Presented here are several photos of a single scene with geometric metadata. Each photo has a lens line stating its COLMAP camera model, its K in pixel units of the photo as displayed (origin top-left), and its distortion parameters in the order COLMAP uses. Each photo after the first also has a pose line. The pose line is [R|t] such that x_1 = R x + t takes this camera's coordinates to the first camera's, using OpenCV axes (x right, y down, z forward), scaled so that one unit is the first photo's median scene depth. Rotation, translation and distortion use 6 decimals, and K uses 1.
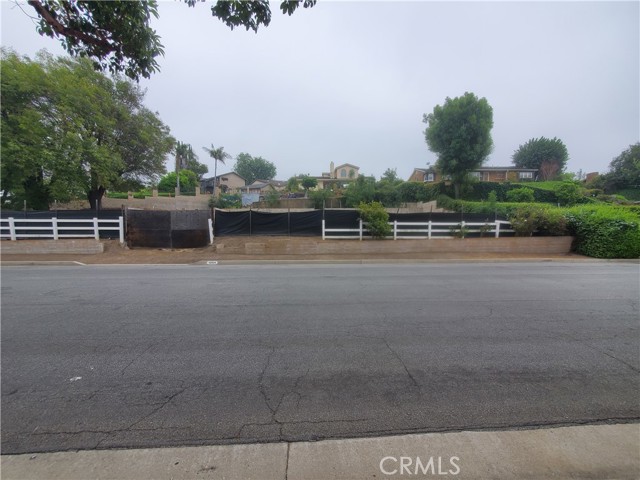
lens RADIAL K [[256.5, 0, 319.0], [0, 256.5, 241.0], [0, 0, 1]] dist [0.001300, 0.000029]
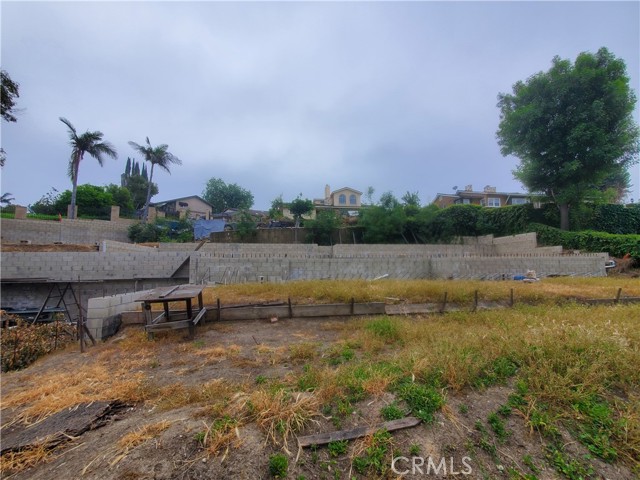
lens RADIAL K [[256.5, 0, 321.7], [0, 256.5, 241.3], [0, 0, 1]] dist [0.001300, 0.000029]
pose [[0.995270, 0.010989, 0.096526, -0.044651], [0.002469, 0.990400, -0.138206, -0.037147], [-0.097118, 0.137790, 0.985689, 0.297308]]
